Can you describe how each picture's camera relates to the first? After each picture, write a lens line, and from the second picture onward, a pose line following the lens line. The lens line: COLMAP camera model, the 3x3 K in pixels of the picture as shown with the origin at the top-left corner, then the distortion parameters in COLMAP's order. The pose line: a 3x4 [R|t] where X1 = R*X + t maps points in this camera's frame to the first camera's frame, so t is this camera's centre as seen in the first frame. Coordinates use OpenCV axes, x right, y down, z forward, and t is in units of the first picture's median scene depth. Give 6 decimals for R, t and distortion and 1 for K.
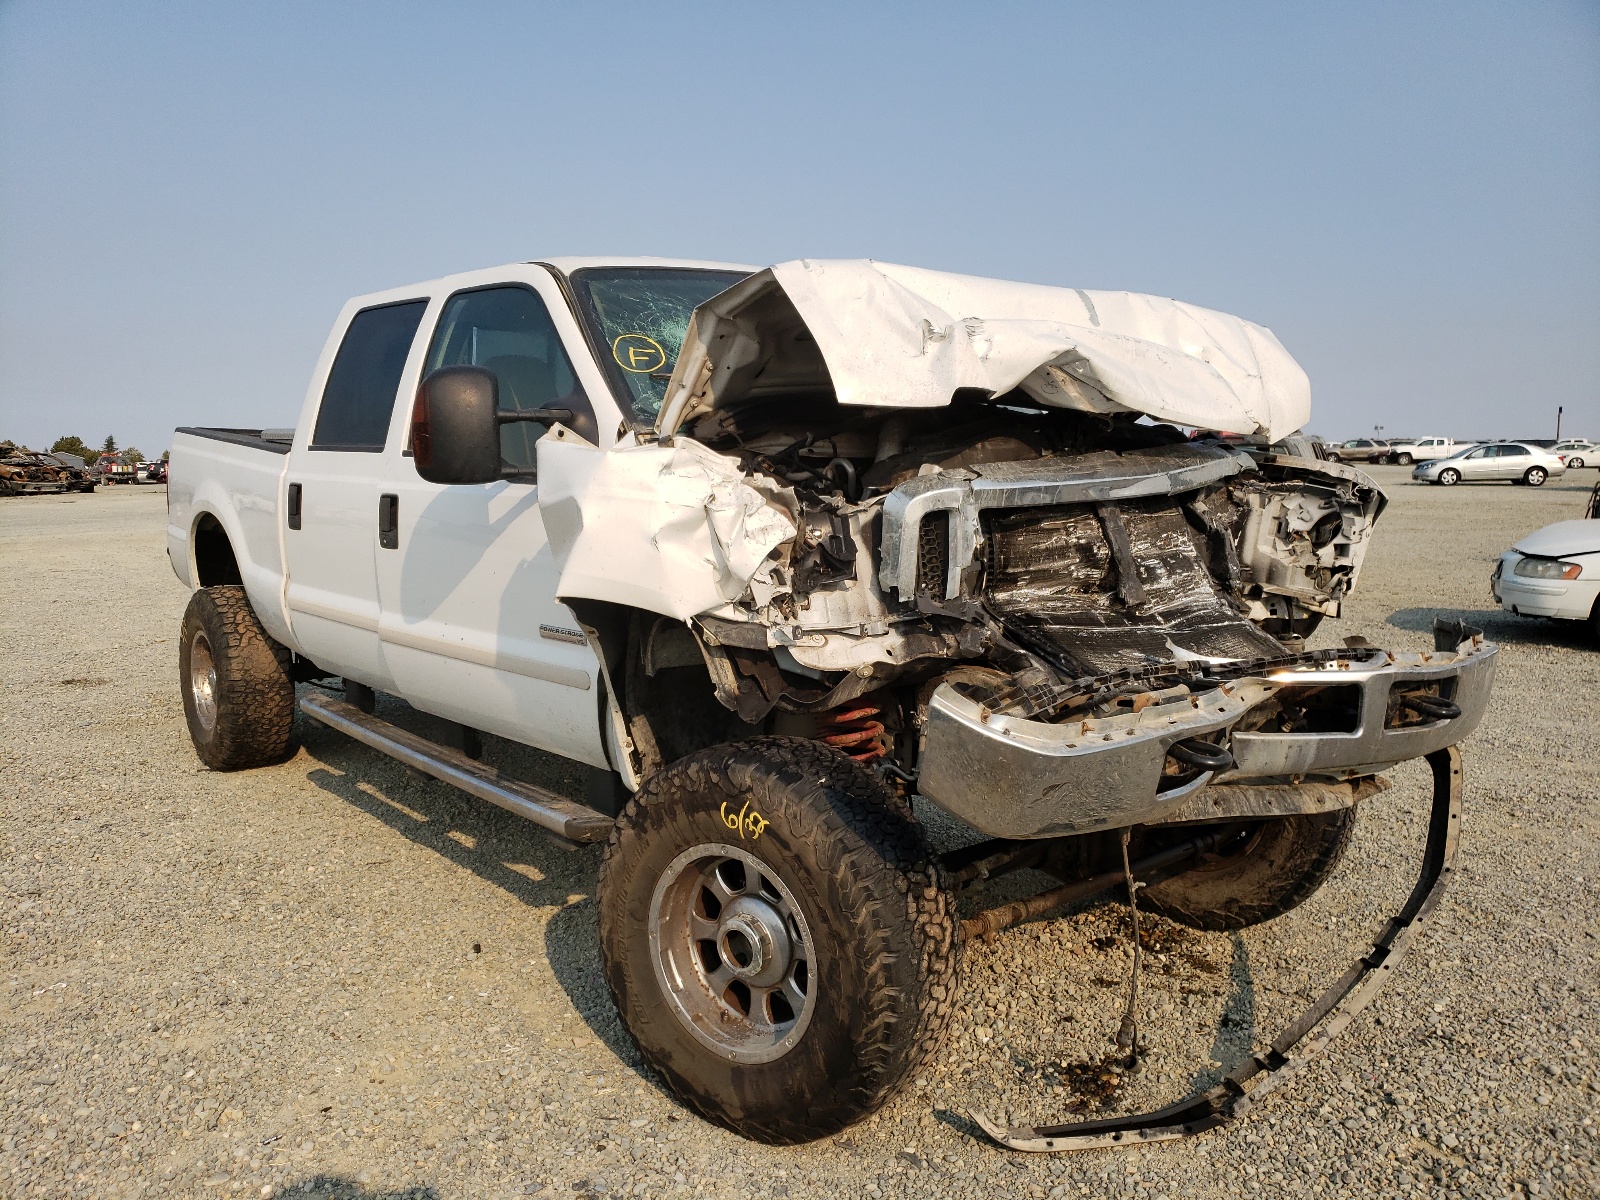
lens RADIAL K [[1226.1, 0, 757.1], [0, 1226.1, 552.7], [0, 0, 1]] dist [0.049029, -0.084371]
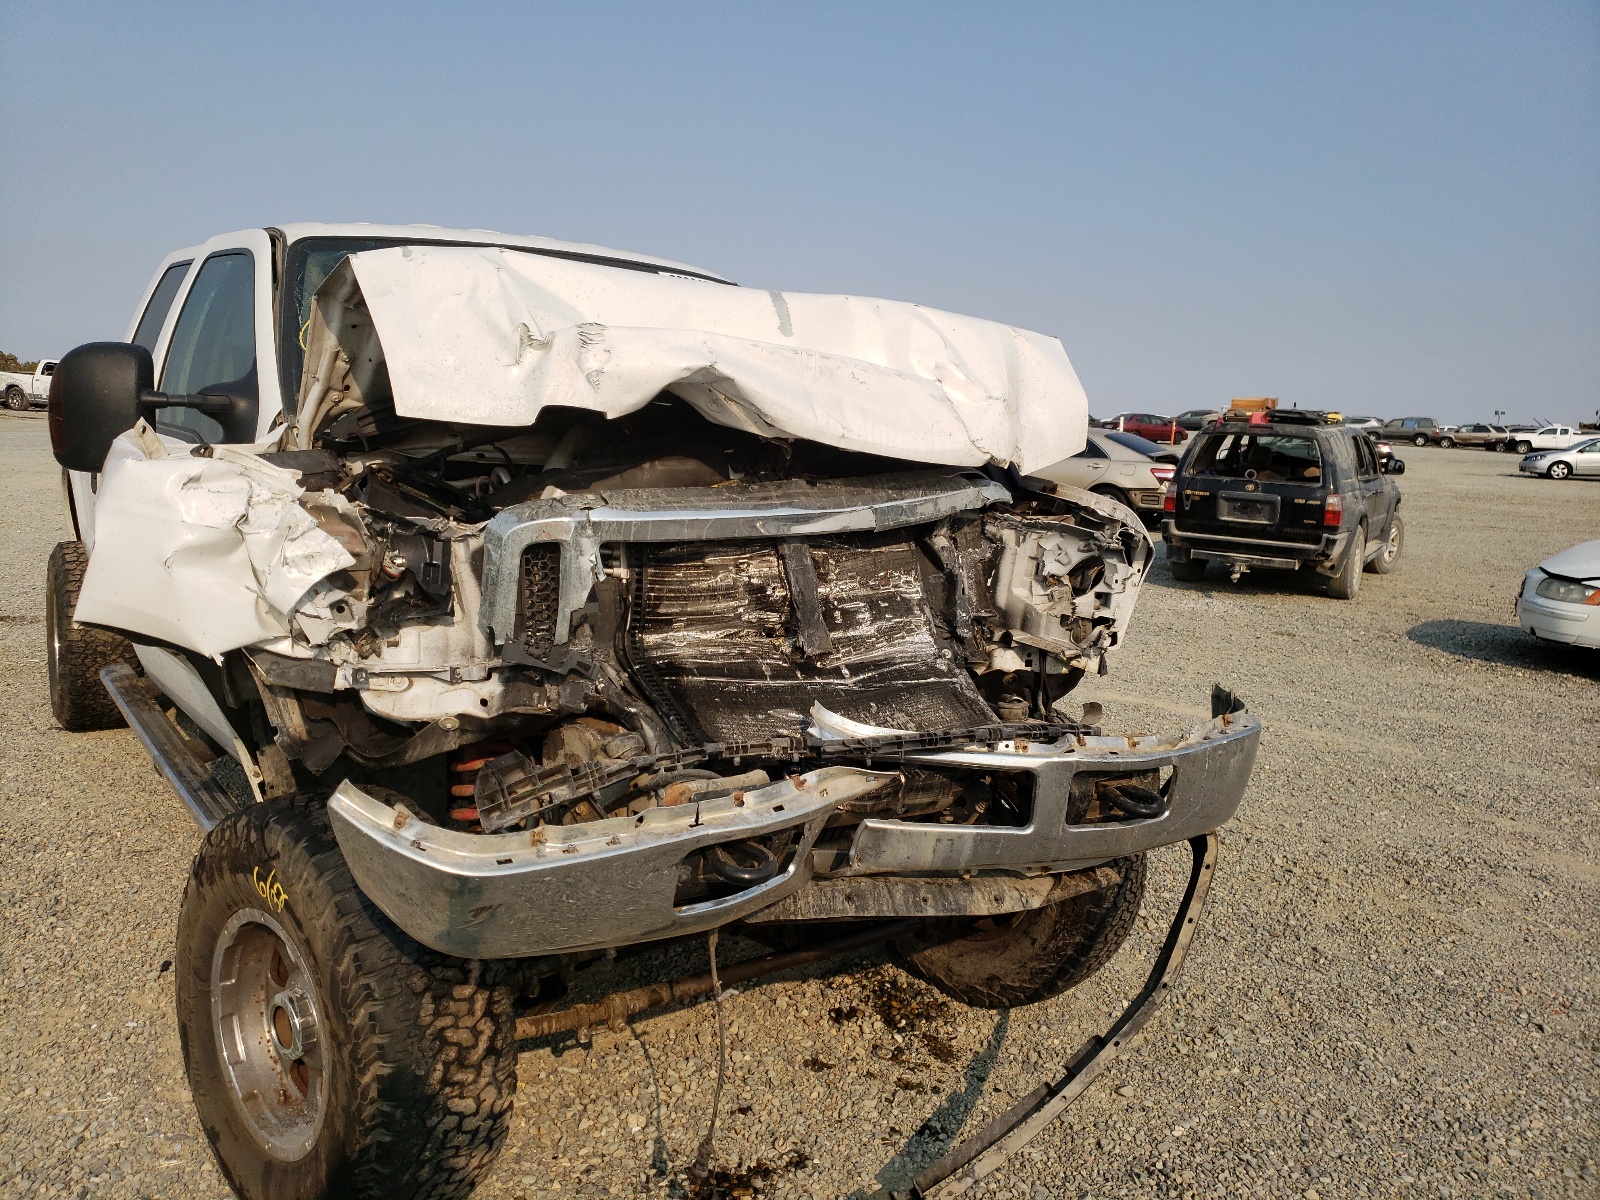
lens RADIAL K [[1226.1, 0, 793.1], [0, 1226.1, 521.2], [0, 0, 1]] dist [0.049029, -0.084371]
pose [[0.996420, 0.056677, -0.062734, 0.350671], [-0.055634, 0.998284, 0.018254, -0.069976], [0.063661, -0.014699, 0.997863, 0.134581]]
